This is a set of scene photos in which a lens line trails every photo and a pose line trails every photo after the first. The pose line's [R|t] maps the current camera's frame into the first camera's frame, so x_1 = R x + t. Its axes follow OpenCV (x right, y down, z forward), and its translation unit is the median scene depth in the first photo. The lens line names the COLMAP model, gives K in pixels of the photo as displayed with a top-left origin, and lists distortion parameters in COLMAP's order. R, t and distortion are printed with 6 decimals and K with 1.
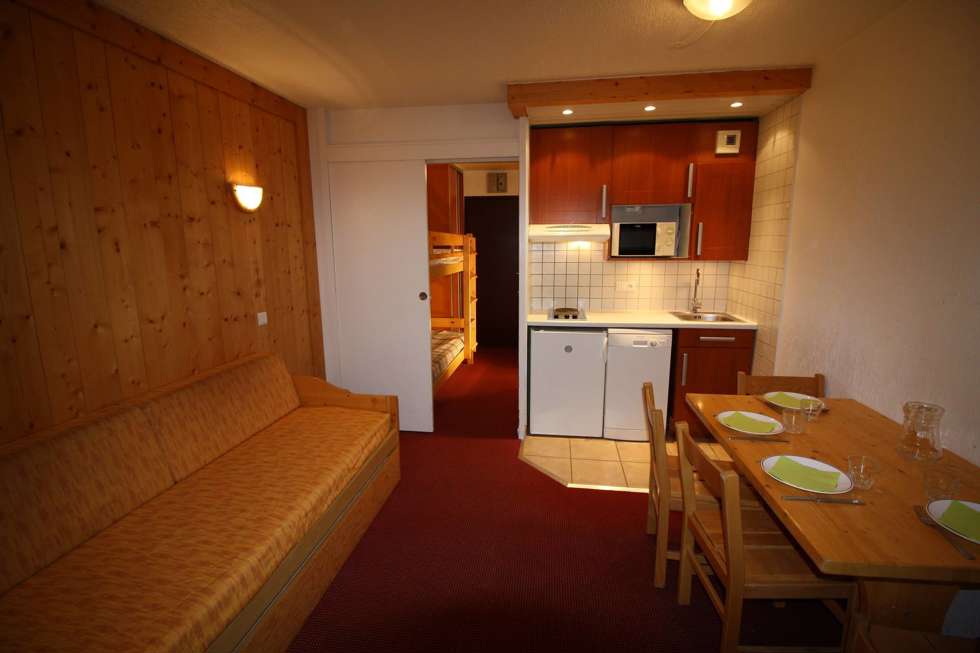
lens RADIAL K [[449.4, 0, 492.2], [0, 449.4, 322.4], [0, 0, 1]] dist [0.000353, -0.015160]
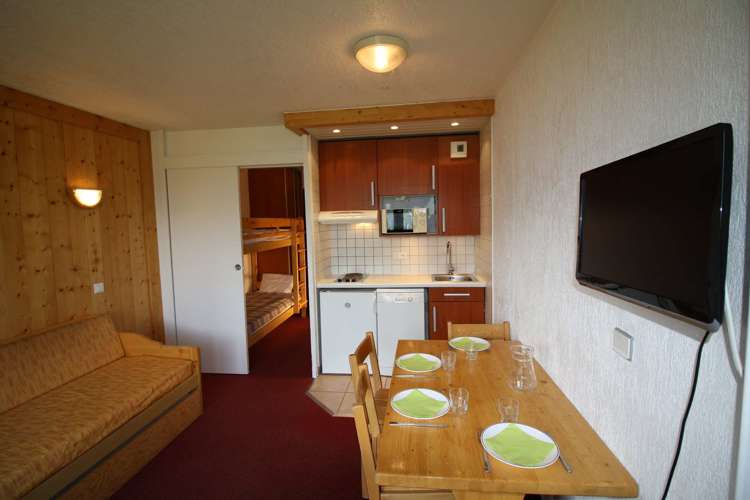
lens RADIAL K [[351.5, 0, 375.5], [0, 351.5, 245.3], [0, 0, 1]] dist [-0.000571, -0.011086]
pose [[0.999562, -0.021354, 0.020480, 0.267815], [0.023314, 0.994634, -0.100792, -0.010721], [-0.018218, 0.101225, 0.994697, -0.036252]]
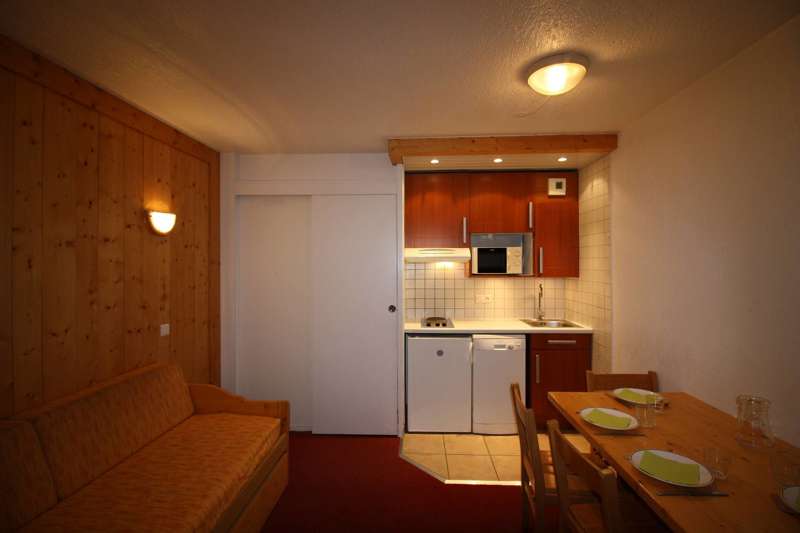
lens RADIAL K [[366.8, 0, 401.8], [0, 366.8, 263.1], [0, 0, 1]] dist [0.000353, -0.015160]
pose [[0.995345, 0.004039, 0.096290, -0.024236], [0.012866, 0.984610, -0.174289, -0.006013], [-0.095512, 0.174717, 0.979975, 0.044416]]
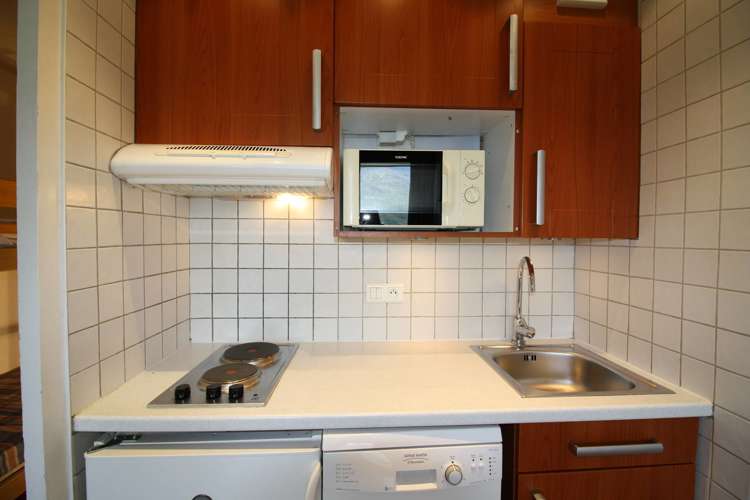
lens RADIAL K [[351.5, 0, 375.5], [0, 351.5, 245.3], [0, 0, 1]] dist [-0.000571, -0.011086]
pose [[0.980506, 0.006111, 0.196393, 0.275167], [0.023378, 0.988788, -0.147485, -0.097315], [-0.195092, 0.149202, 0.969370, 0.810910]]
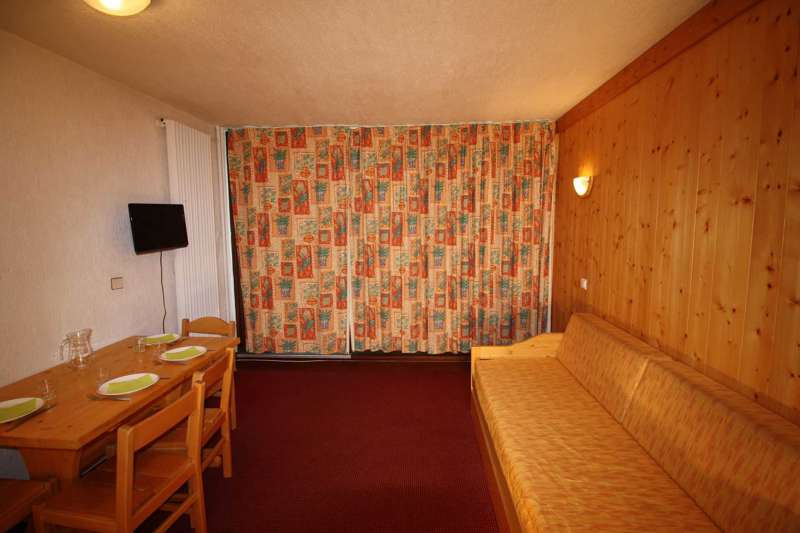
lens RADIAL K [[375.0, 0, 400.5], [0, 375.0, 261.5], [0, 0, 1]] dist [-0.000571, -0.011086]
pose [[-0.996379, 0.019531, -0.082750, -0.035546], [-0.003748, 0.962224, 0.272232, -0.213430], [0.084941, 0.271557, -0.958667, 1.181305]]
